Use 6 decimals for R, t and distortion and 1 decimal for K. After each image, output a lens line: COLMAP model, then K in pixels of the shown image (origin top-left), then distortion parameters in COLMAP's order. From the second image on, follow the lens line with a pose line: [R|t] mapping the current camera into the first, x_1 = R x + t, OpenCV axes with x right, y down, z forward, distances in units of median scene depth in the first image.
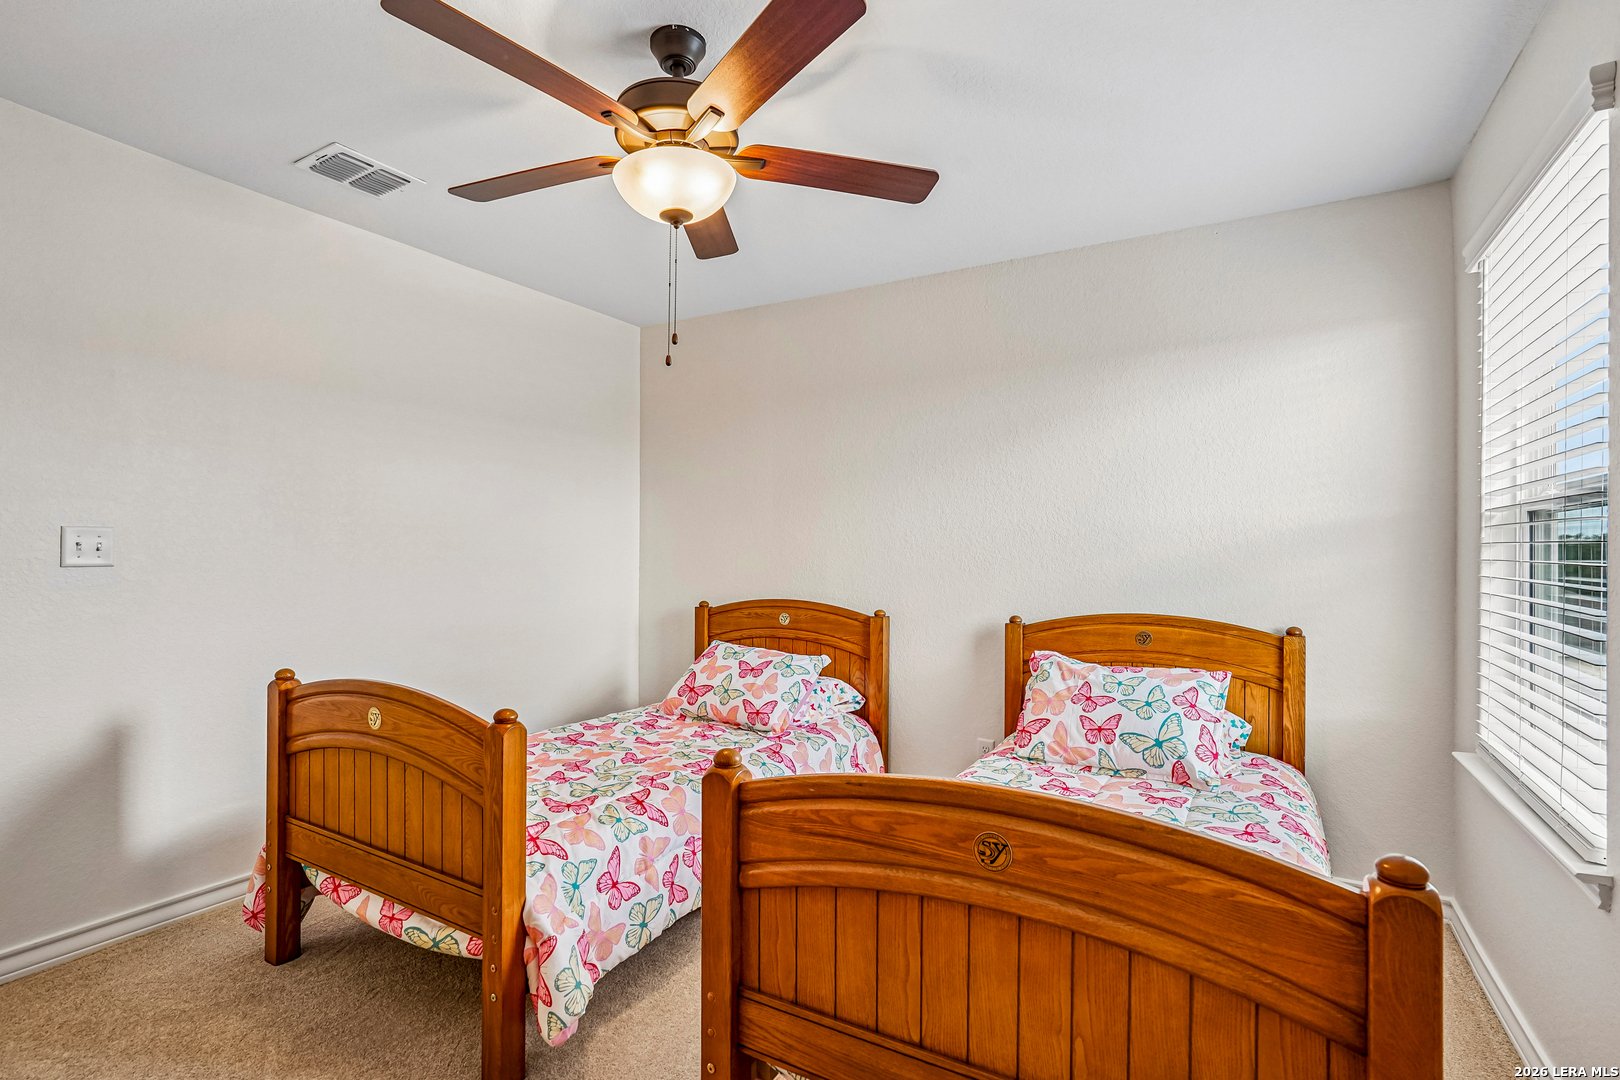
lens RADIAL K [[767.7, 0, 806.9], [0, 767.7, 539.5], [0, 0, 1]] dist [-0.072125, 0.025297]
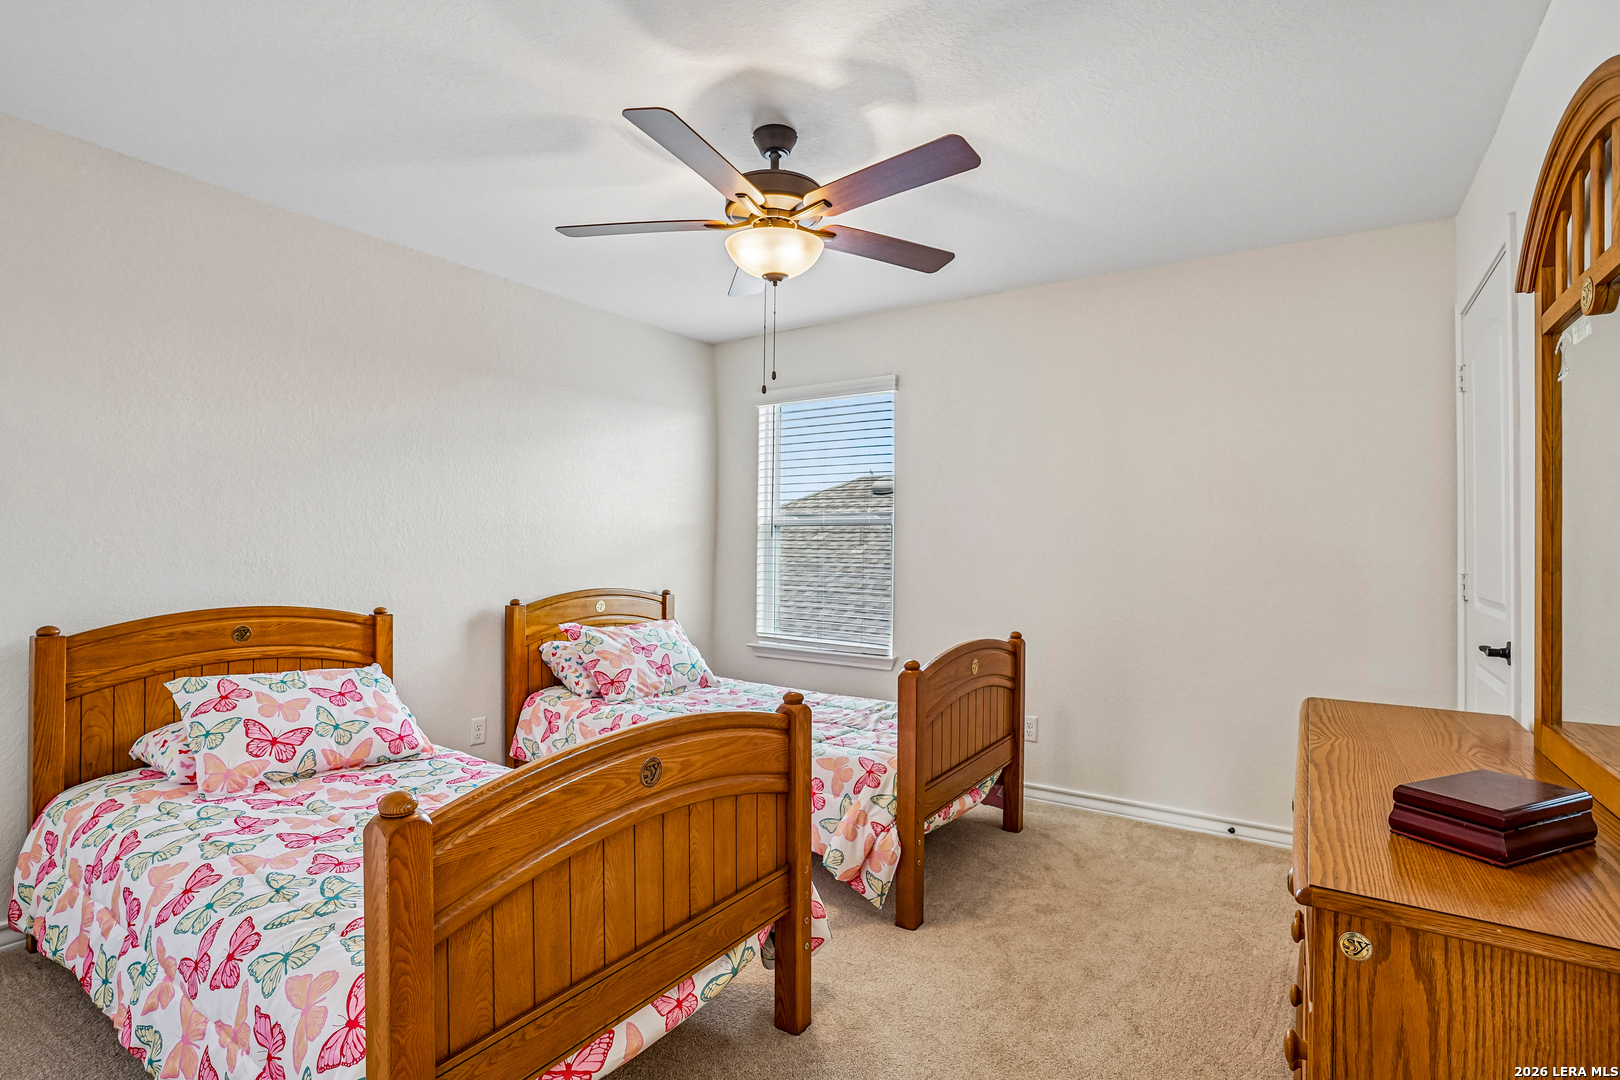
lens RADIAL K [[767.7, 0, 806.9], [0, 767.7, 539.5], [0, 0, 1]] dist [-0.072125, 0.025297]
pose [[0.072972, 0.000301, 0.997334, -0.996575], [-0.021360, 0.999771, 0.001261, 0.001896], [-0.997105, -0.021395, 0.072962, 0.597273]]
